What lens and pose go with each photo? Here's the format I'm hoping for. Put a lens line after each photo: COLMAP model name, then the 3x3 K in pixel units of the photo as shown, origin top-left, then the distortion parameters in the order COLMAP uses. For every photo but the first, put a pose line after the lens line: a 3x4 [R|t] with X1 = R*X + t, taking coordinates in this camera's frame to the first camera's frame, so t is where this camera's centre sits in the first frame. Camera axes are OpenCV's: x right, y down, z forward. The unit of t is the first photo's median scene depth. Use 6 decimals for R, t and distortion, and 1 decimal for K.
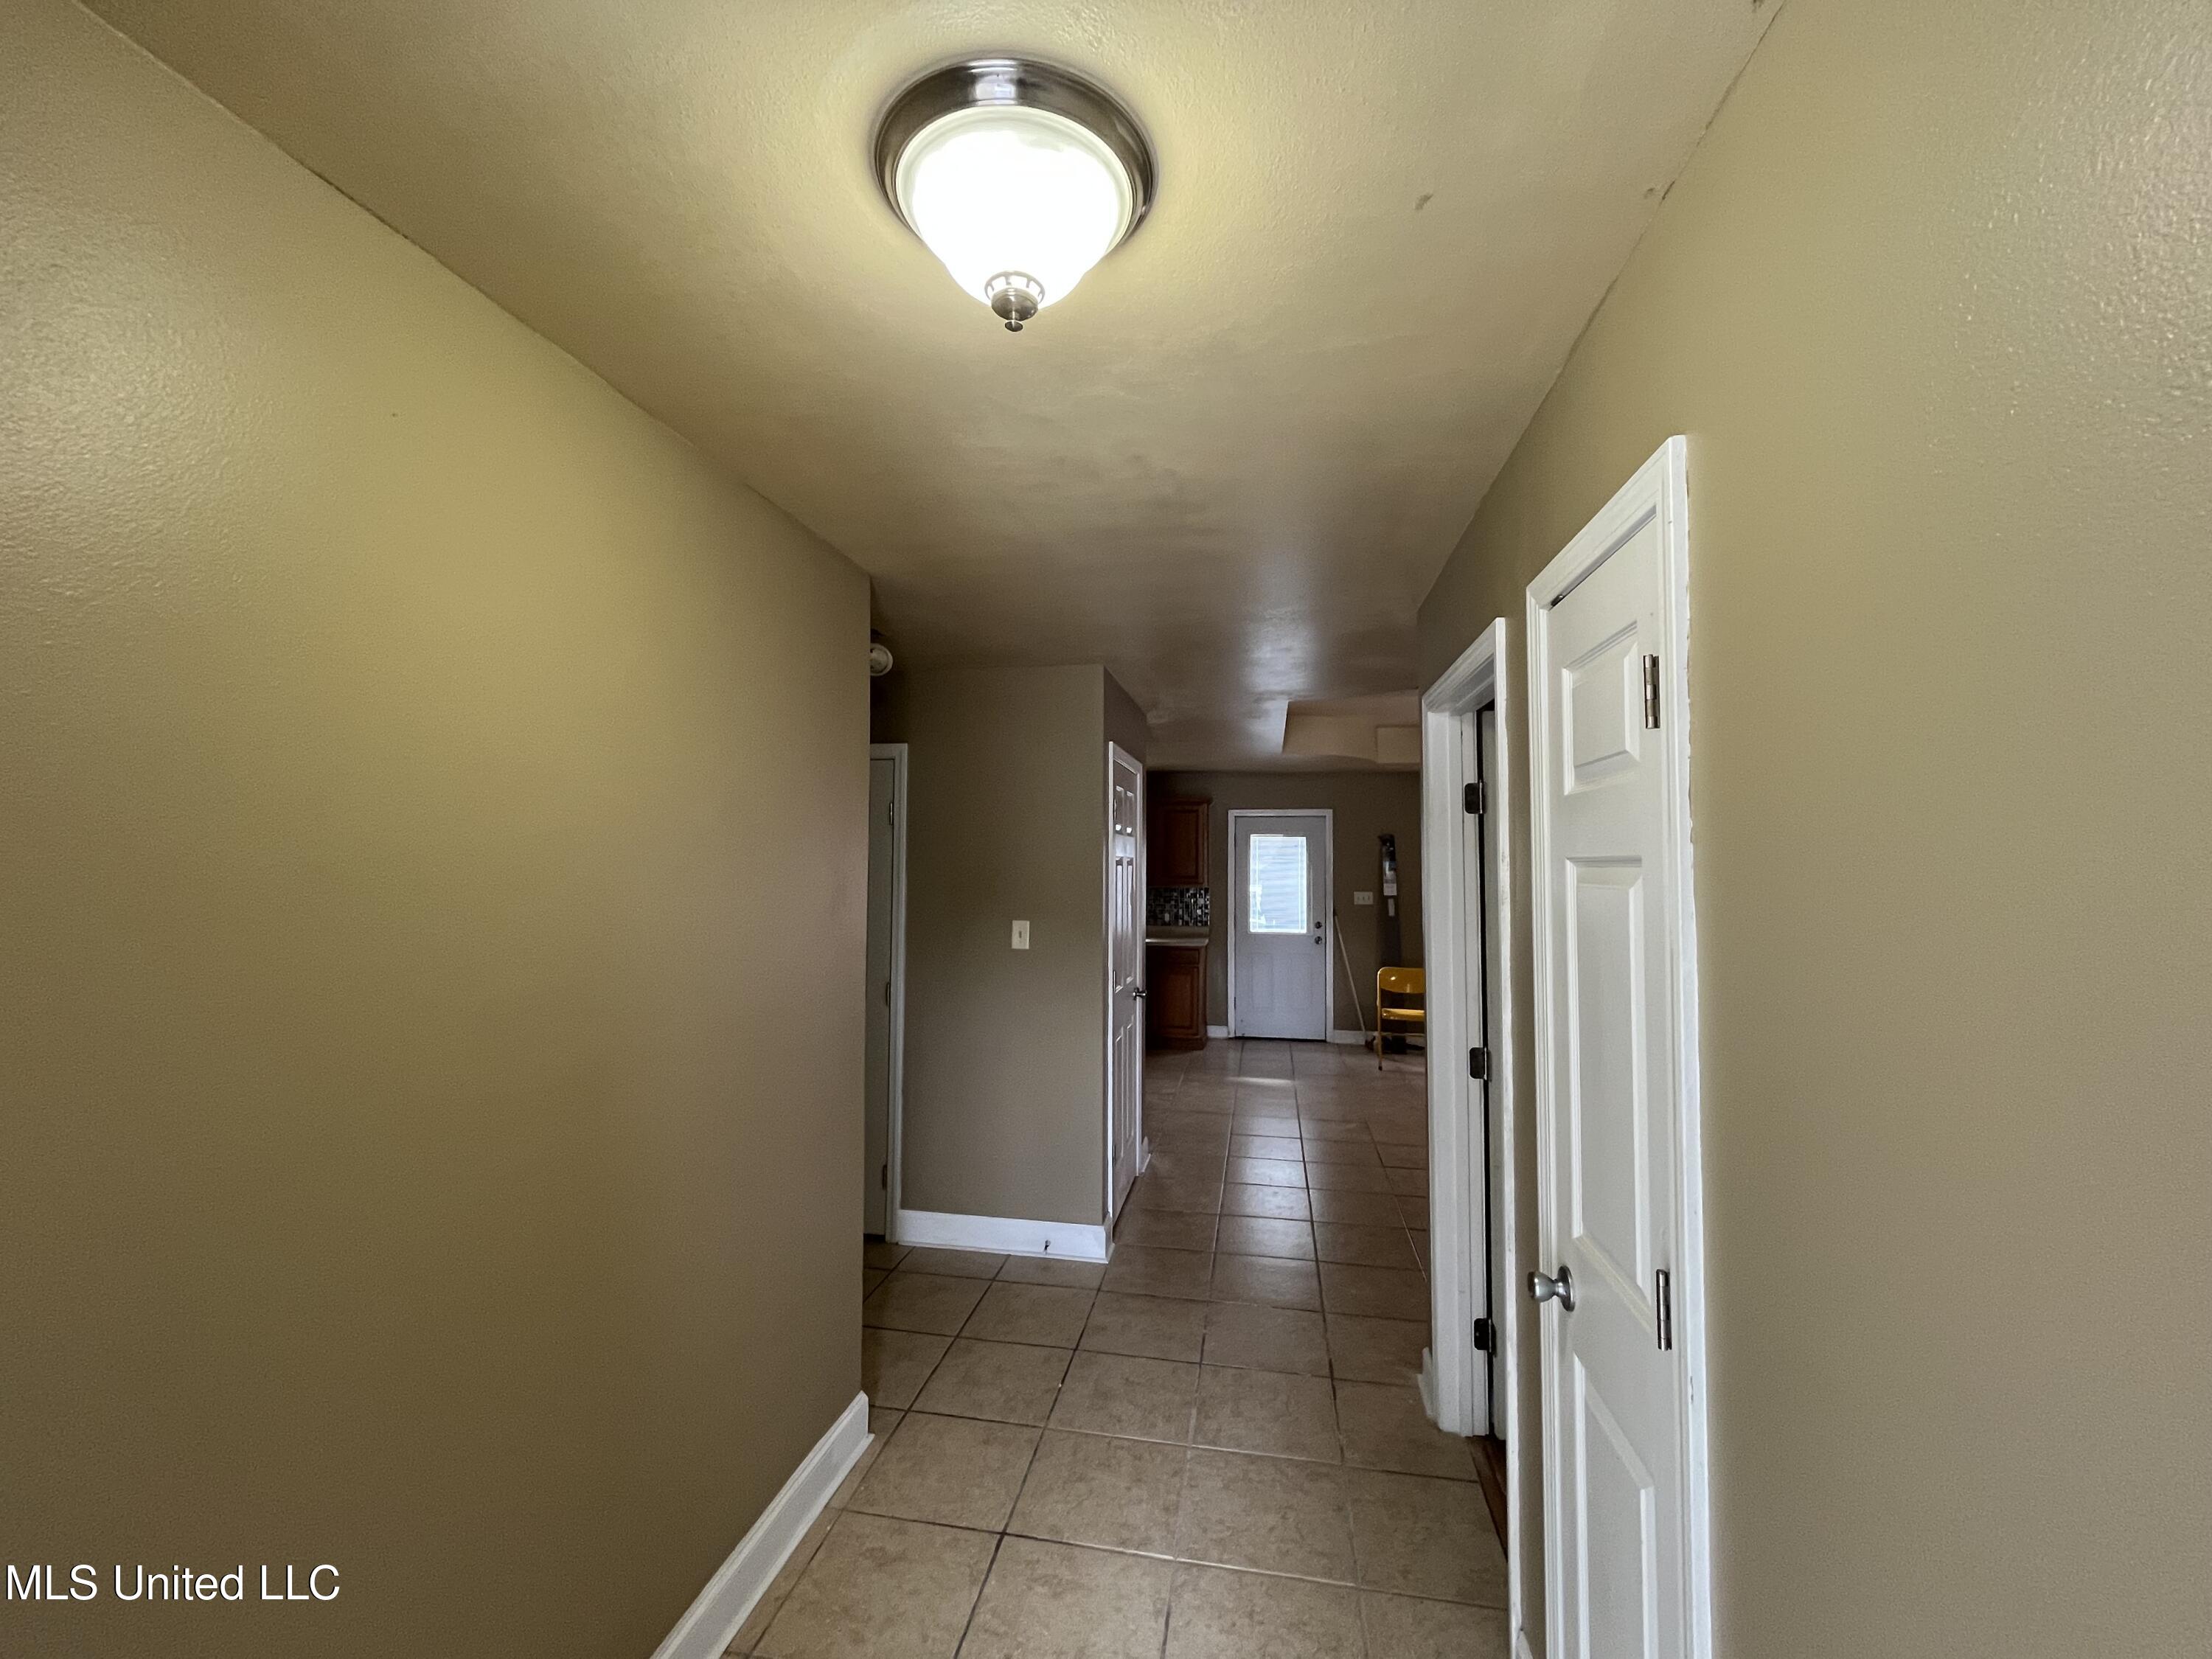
lens RADIAL K [[888.3, 0, 1113.9], [0, 888.3, 824.6], [0, 0, 1]] dist [-0.006426, 0.000194]
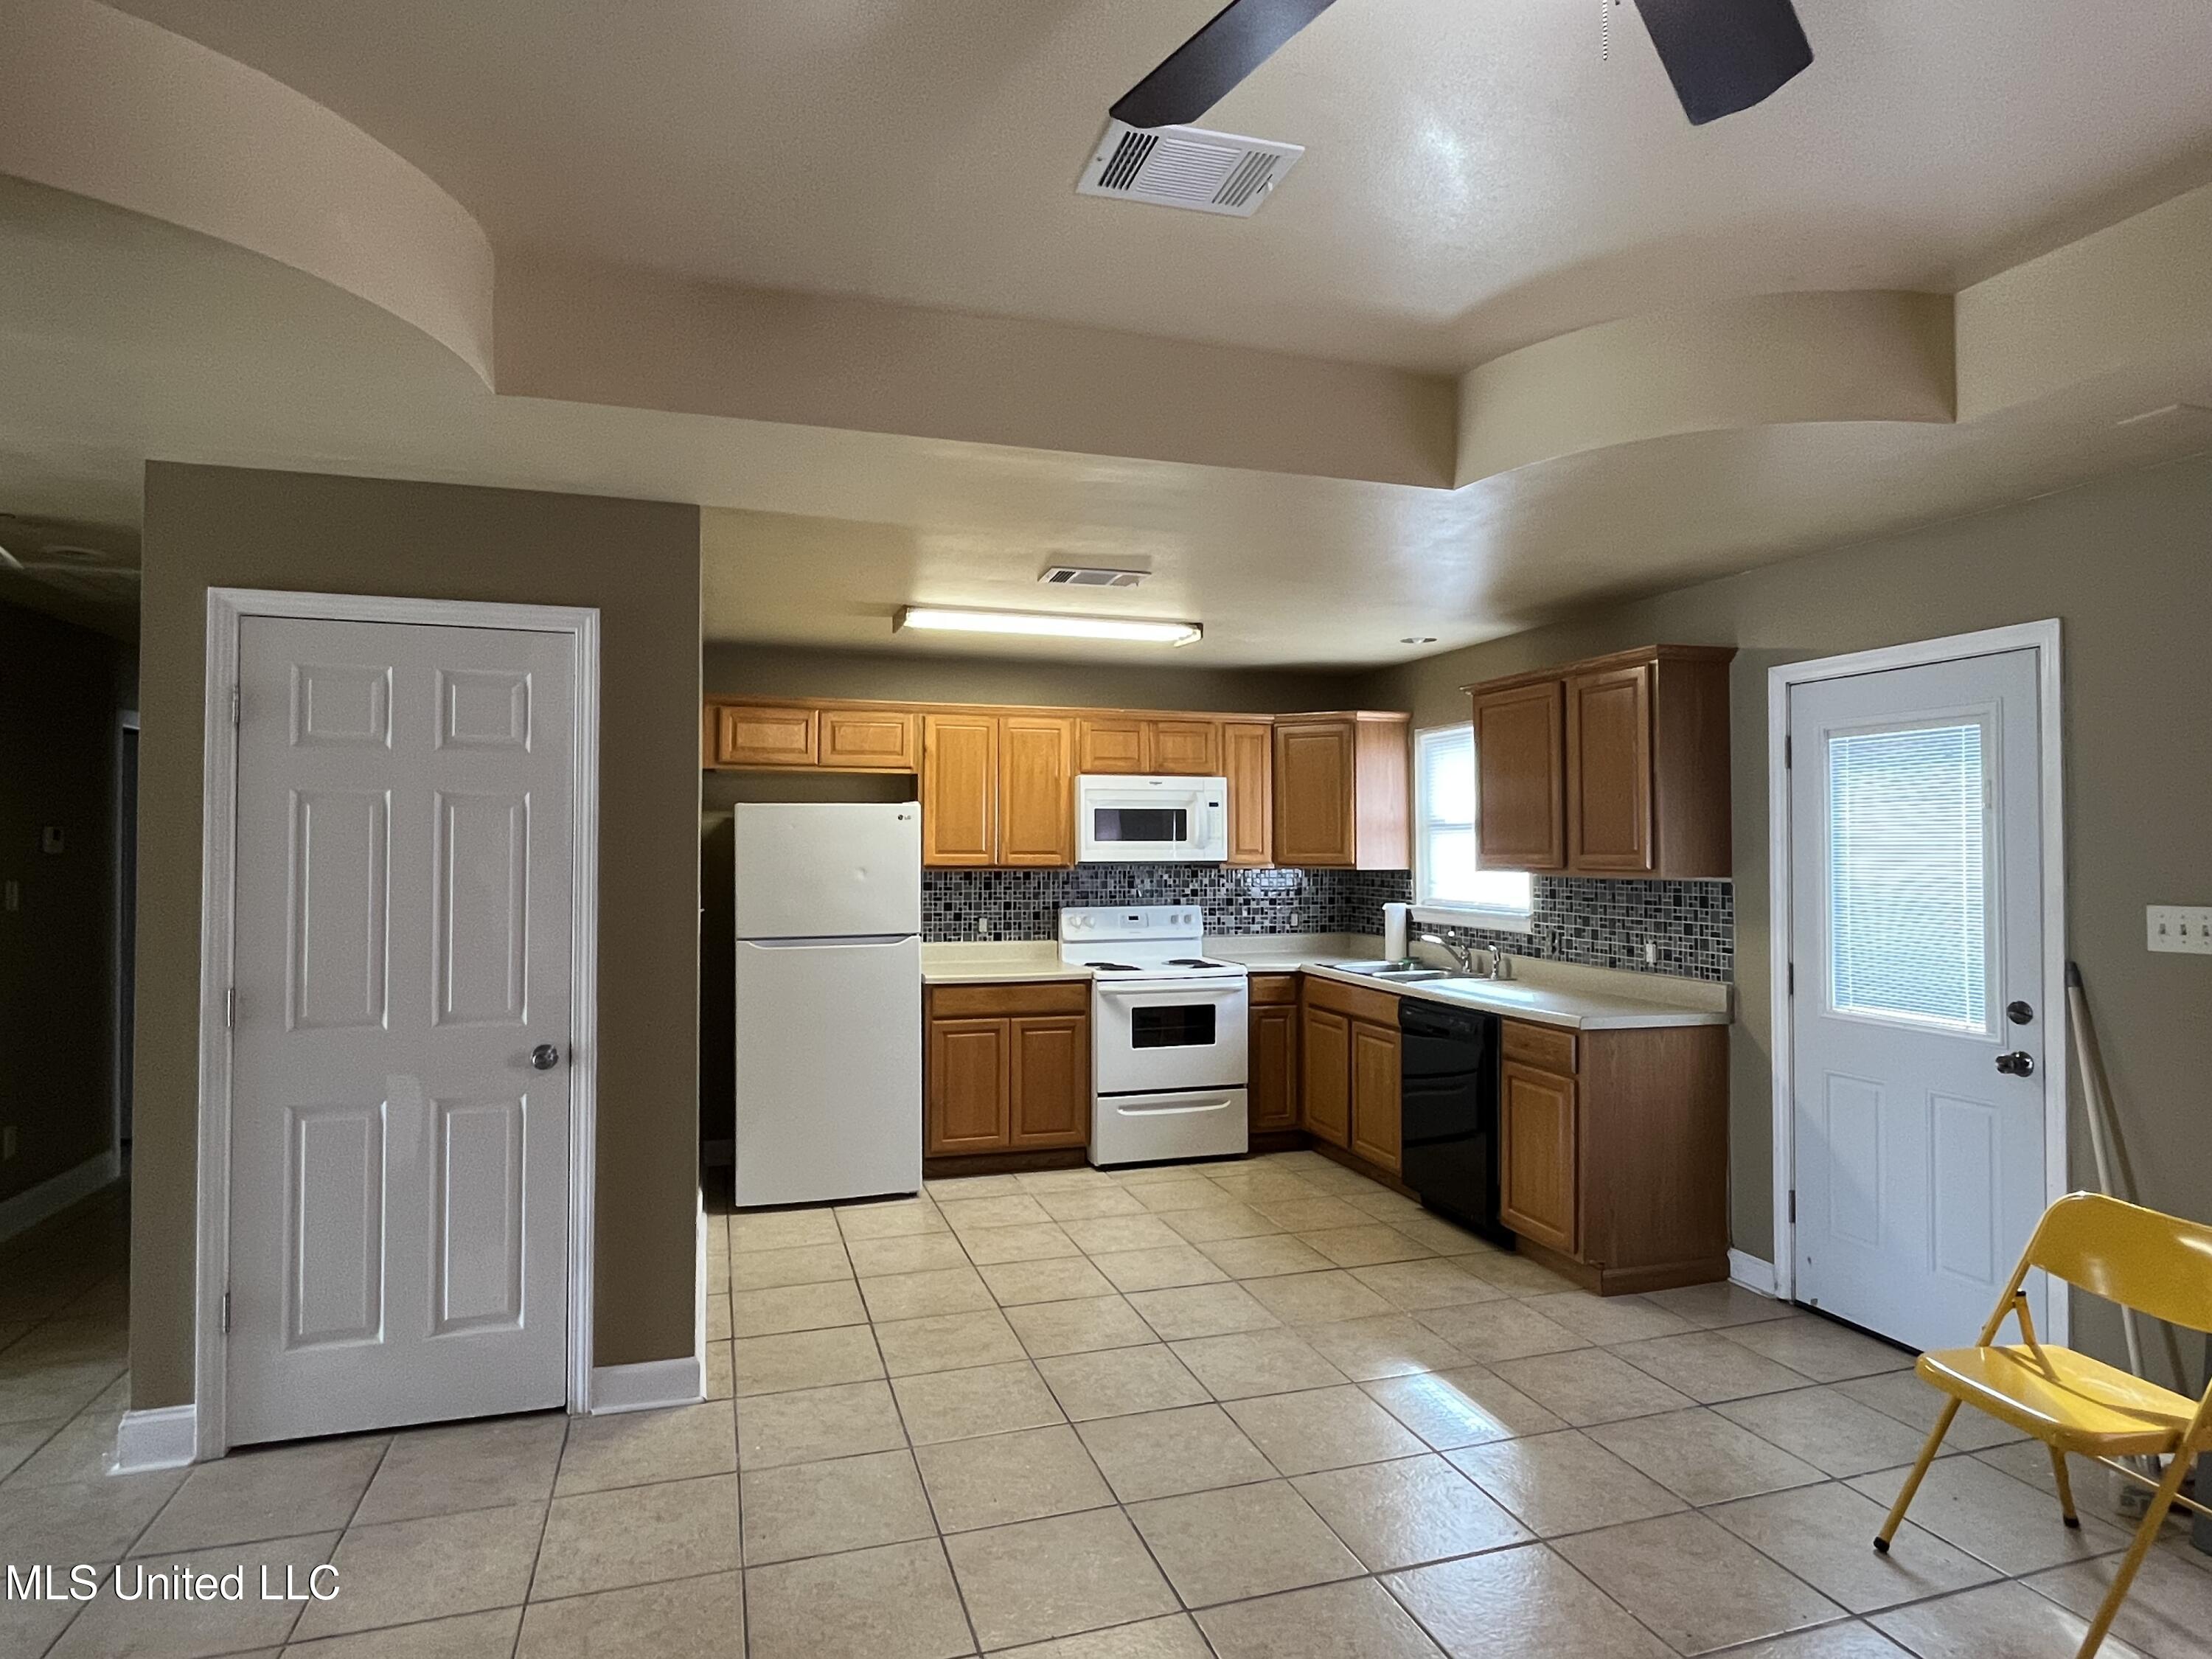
lens RADIAL K [[1241.5, 0, 1114.3], [0, 1241.5, 838.3], [0, 0, 1]] dist [0.002864, 0.000114]
pose [[0.470902, -0.008857, -0.882141, 0.451880], [0.022624, 0.999742, 0.002039, 0.046094], [0.881896, -0.020917, 0.470981, 0.527591]]
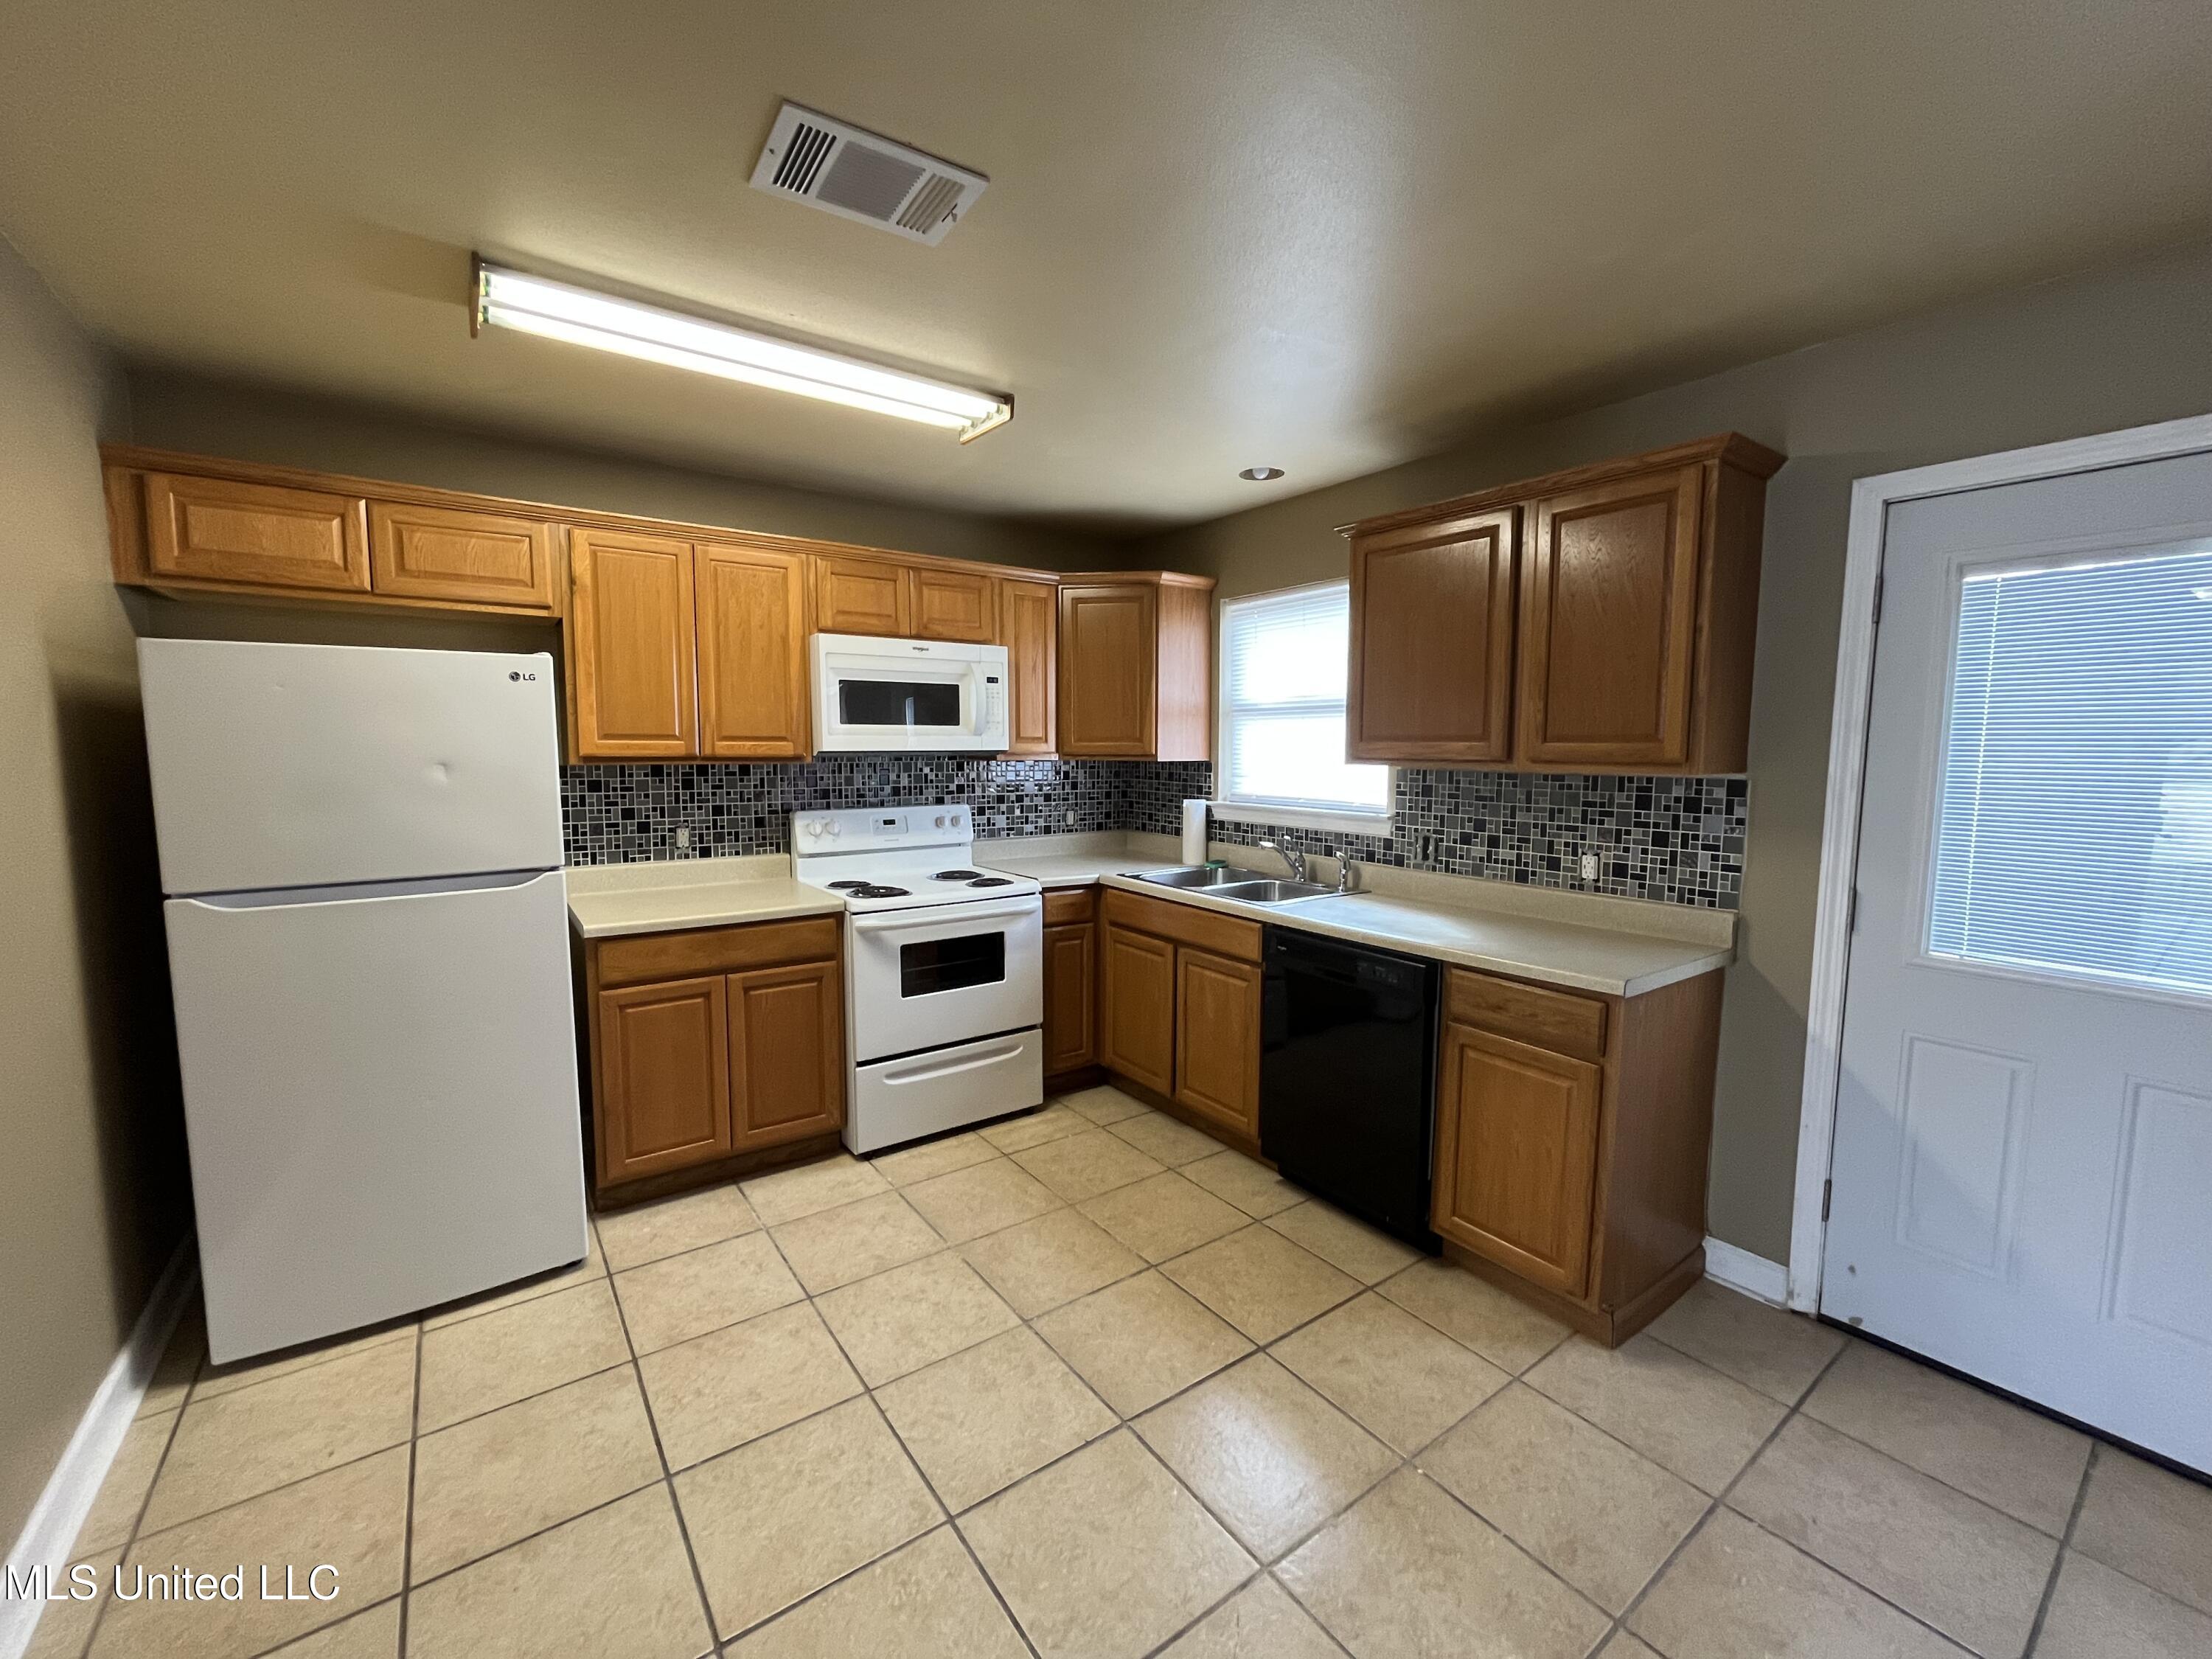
lens RADIAL K [[888.3, 0, 1104.0], [0, 888.3, 827.9], [0, 0, 1]] dist [-0.006426, 0.000194]
pose [[0.720151, 0.066985, -0.690576, 0.156995], [0.013850, 0.993742, 0.110835, 0.052879], [0.693679, -0.089382, 0.714717, 0.659347]]
